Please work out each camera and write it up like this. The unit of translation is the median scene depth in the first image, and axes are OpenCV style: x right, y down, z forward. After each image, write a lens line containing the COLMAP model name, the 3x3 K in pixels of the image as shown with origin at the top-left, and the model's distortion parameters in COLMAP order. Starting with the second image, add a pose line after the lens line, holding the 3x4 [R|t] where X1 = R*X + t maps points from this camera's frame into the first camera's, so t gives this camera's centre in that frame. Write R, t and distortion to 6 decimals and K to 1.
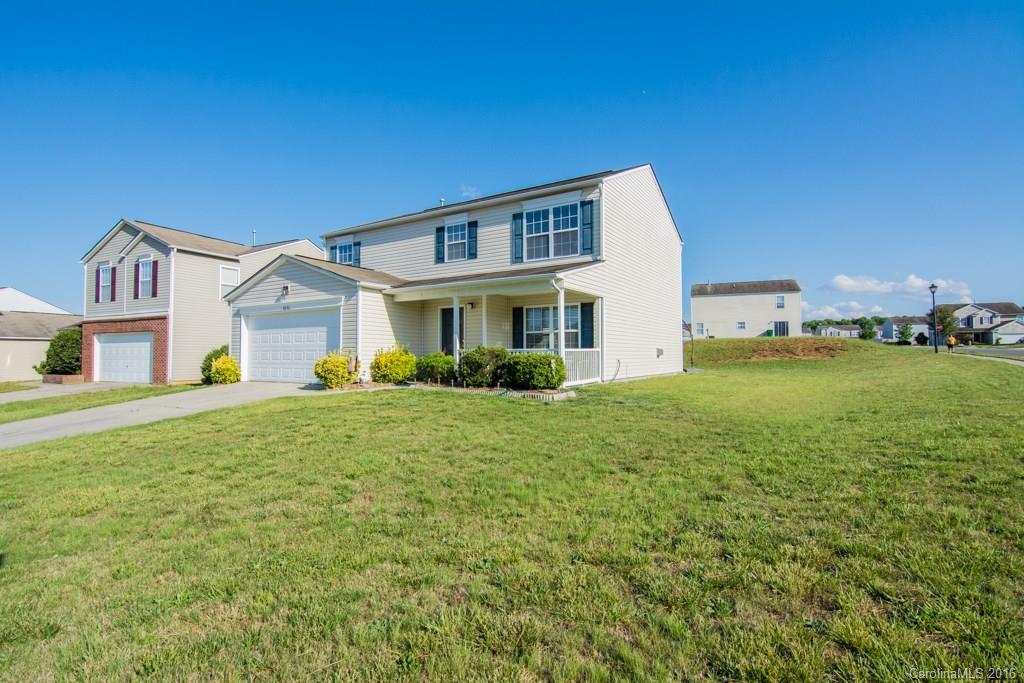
lens RADIAL K [[495.0, 0, 511.3], [0, 495.0, 342.6], [0, 0, 1]] dist [-0.004069, -0.011748]
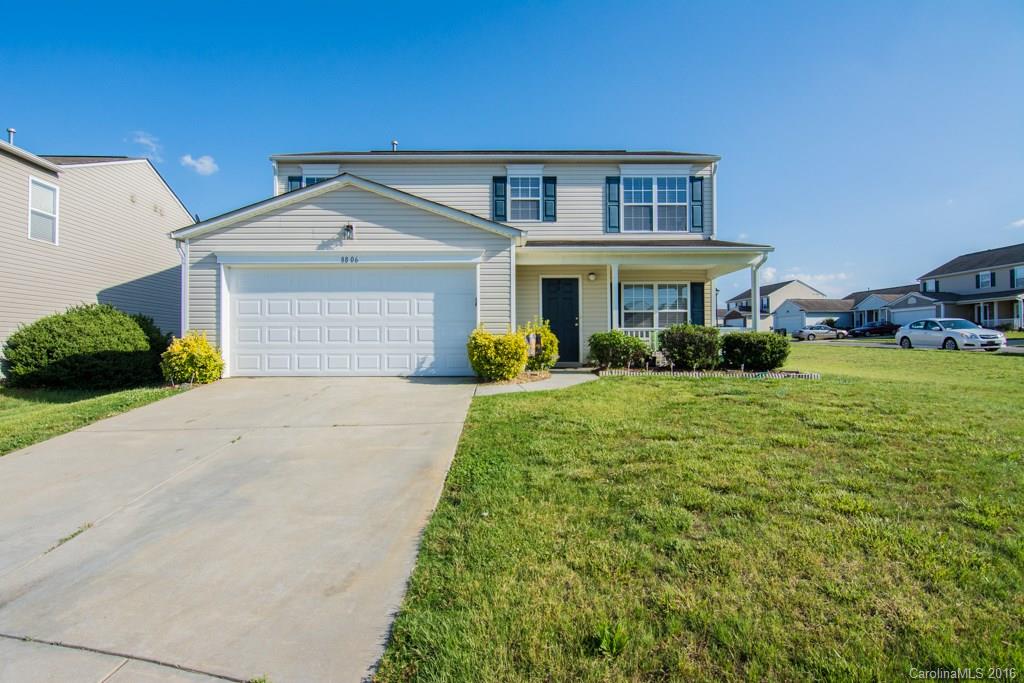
lens RADIAL K [[495.0, 0, 511.3], [0, 495.0, 342.6], [0, 0, 1]] dist [-0.004069, -0.011748]
pose [[0.844201, 0.001608, 0.536024, -0.621675], [-0.013195, 0.999755, 0.017783, 0.023262], [-0.535864, -0.022085, 0.844015, 0.344698]]
